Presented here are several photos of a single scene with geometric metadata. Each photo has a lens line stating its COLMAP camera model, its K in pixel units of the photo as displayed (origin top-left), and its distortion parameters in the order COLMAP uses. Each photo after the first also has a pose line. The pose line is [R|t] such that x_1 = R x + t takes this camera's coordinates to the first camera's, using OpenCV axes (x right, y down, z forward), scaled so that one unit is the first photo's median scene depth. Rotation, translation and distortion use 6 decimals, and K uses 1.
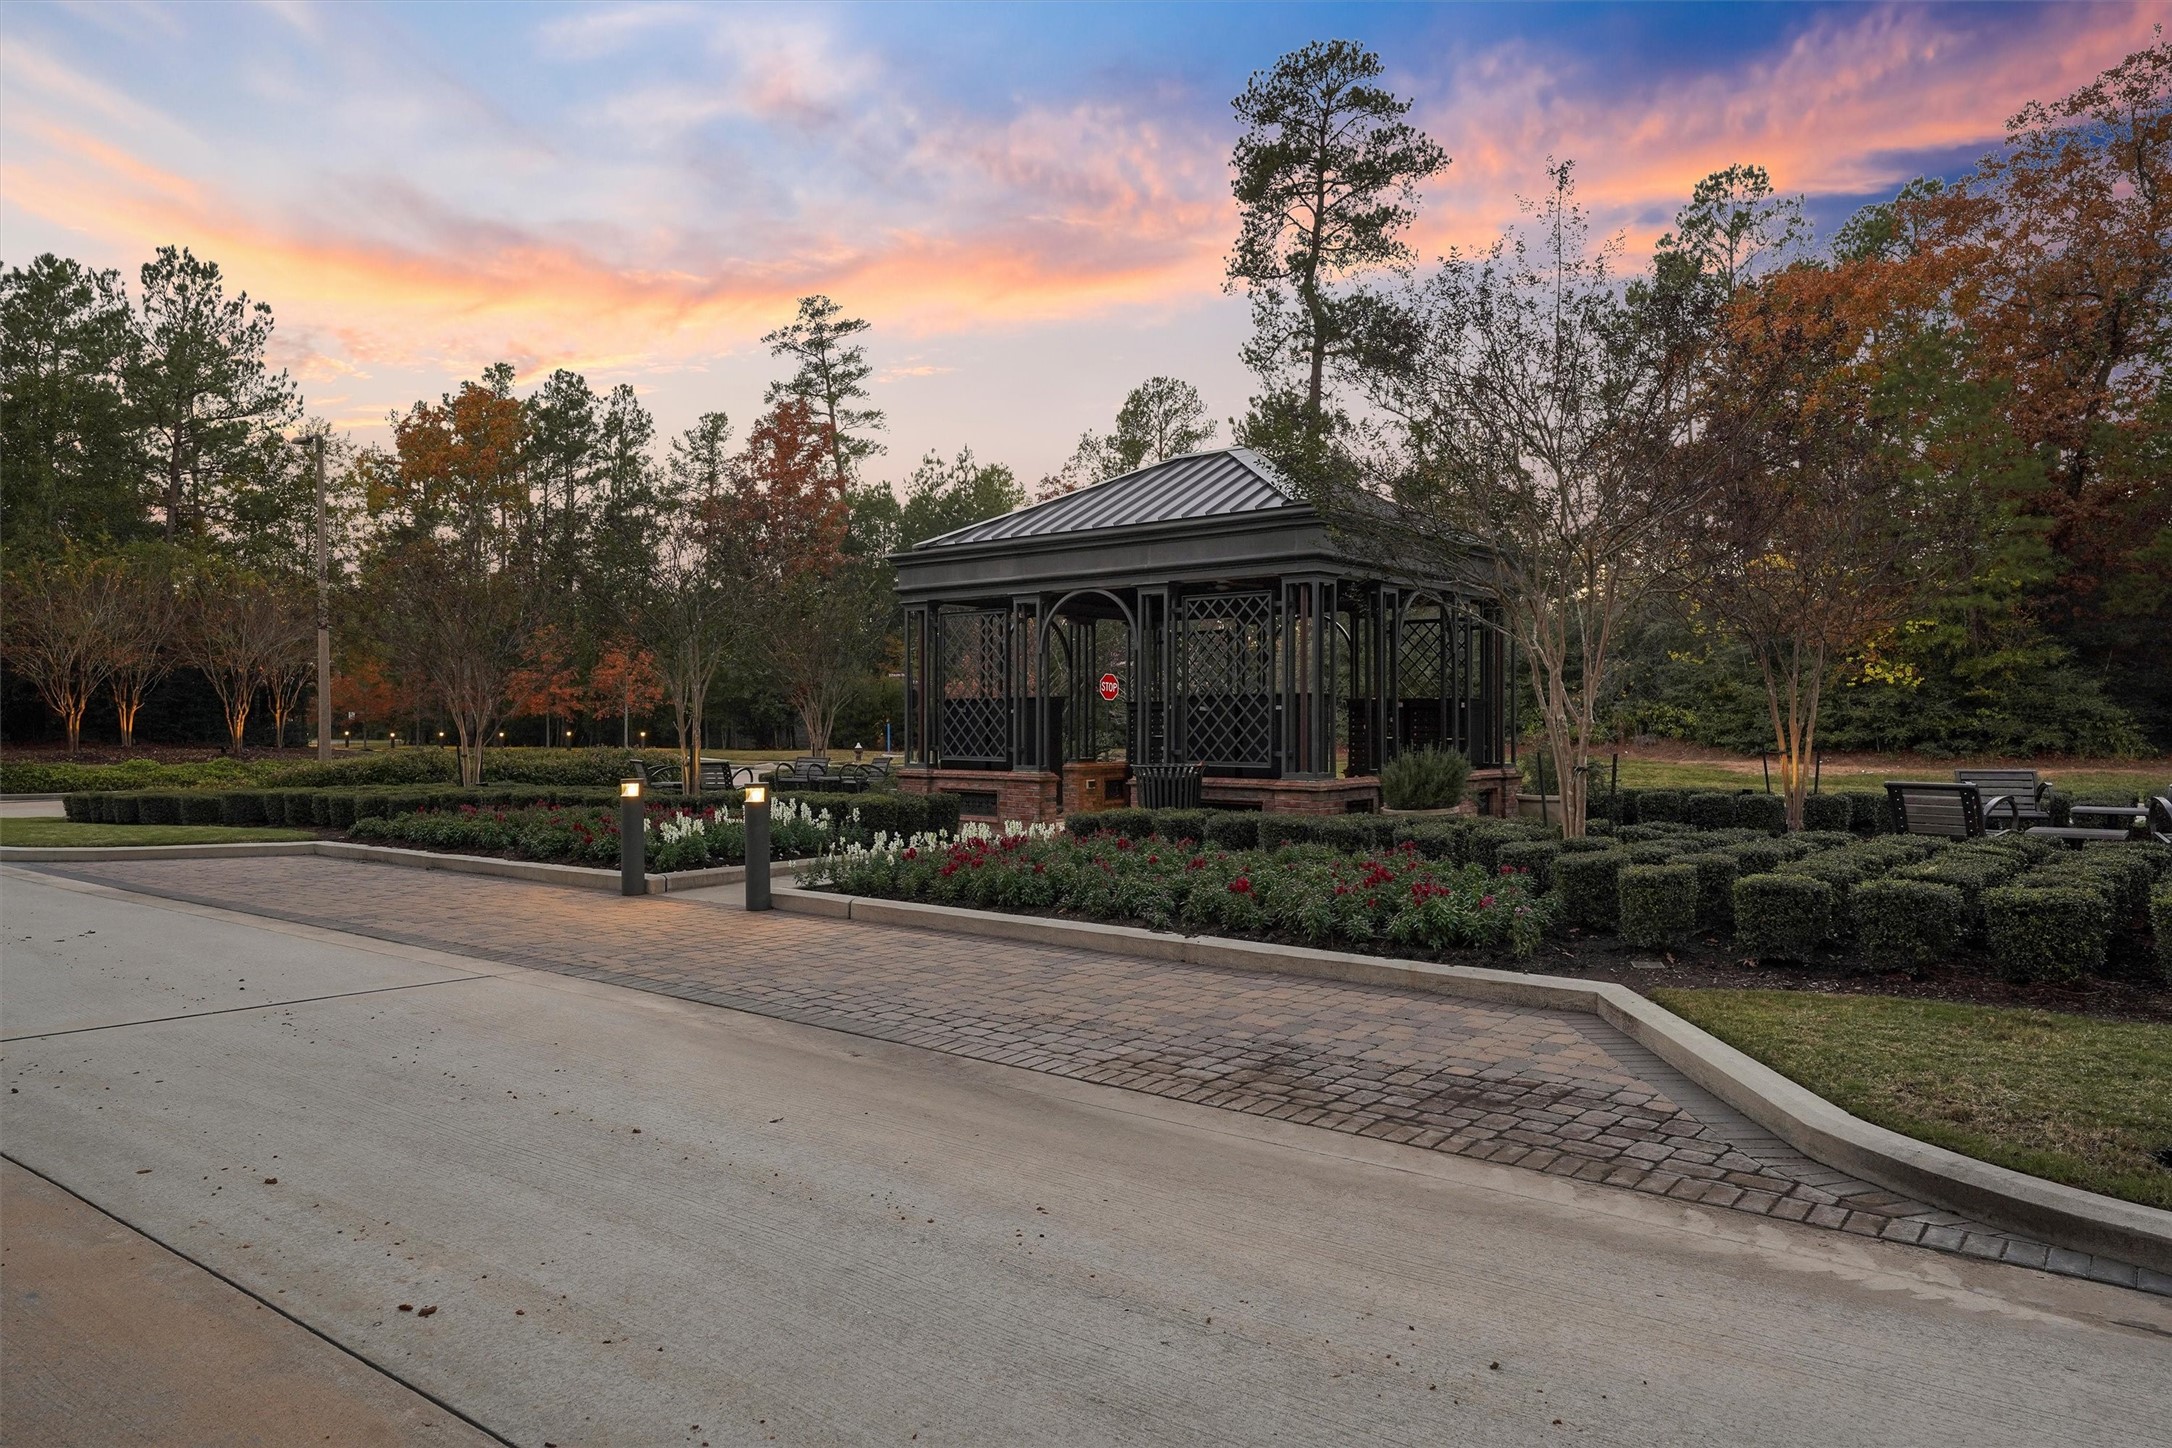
lens RADIAL K [[1508.8, 0, 1030.2], [0, 1508.8, 715.6], [0, 0, 1]] dist [0.044228, -0.012606]
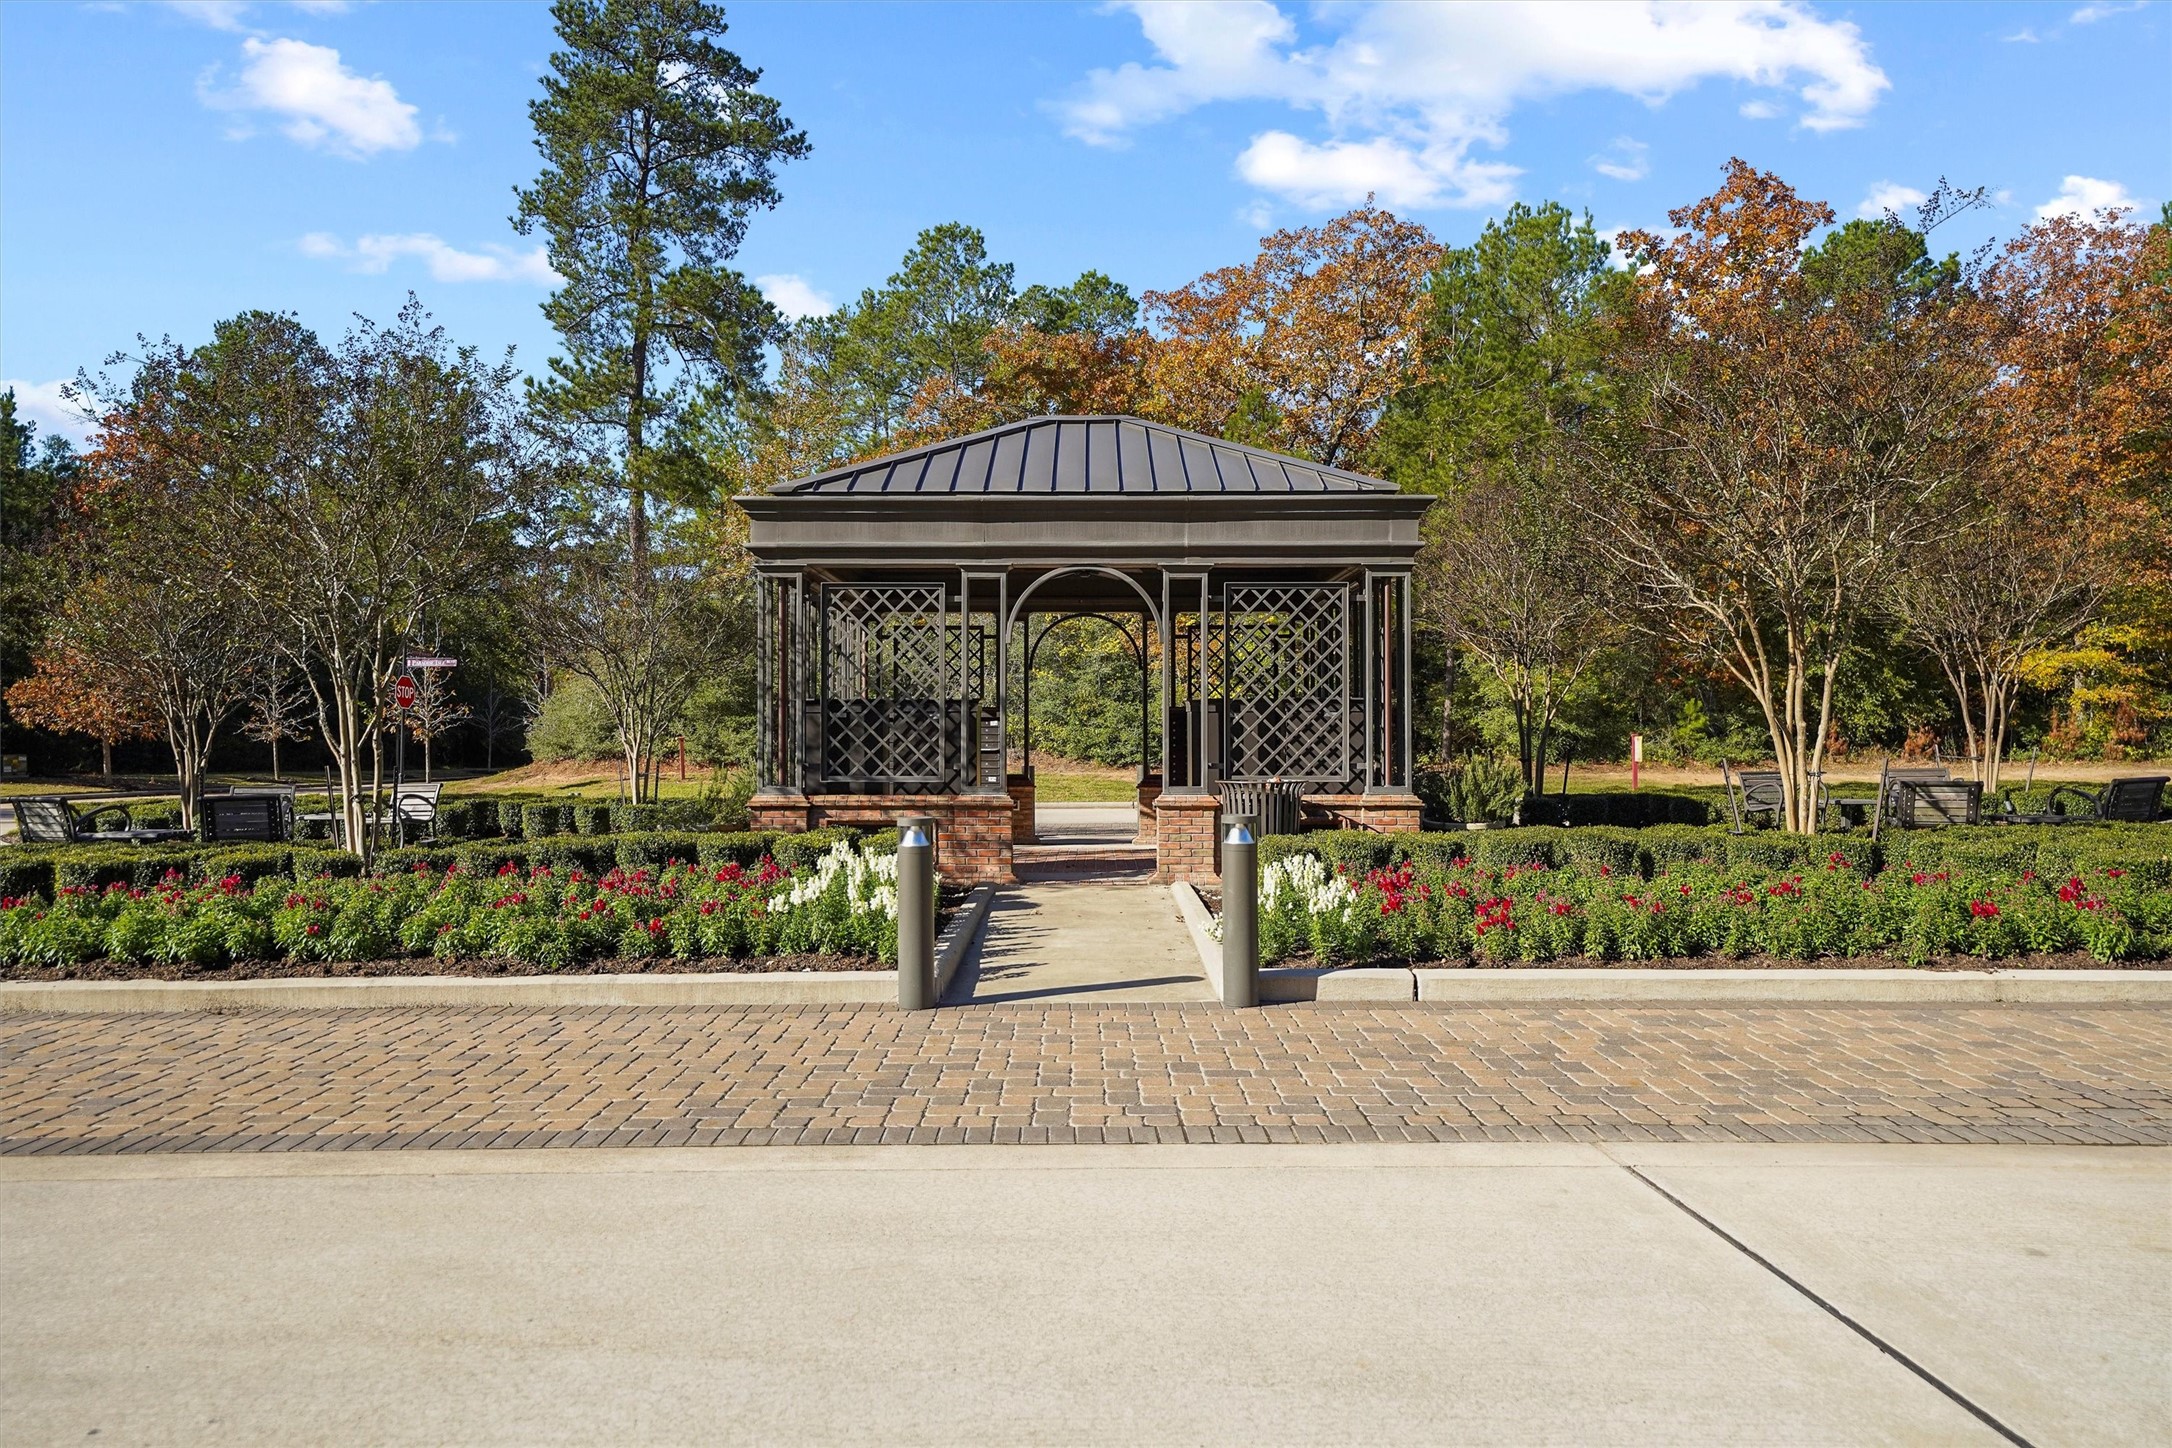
lens RADIAL K [[1508.8, 0, 1030.2], [0, 1508.8, 715.6], [0, 0, 1]] dist [0.044228, -0.012606]
pose [[0.755740, 0.006364, 0.654841, -0.502761], [-0.000127, 0.999954, -0.009572, 0.003853], [-0.654871, 0.007150, 0.755706, 0.393133]]
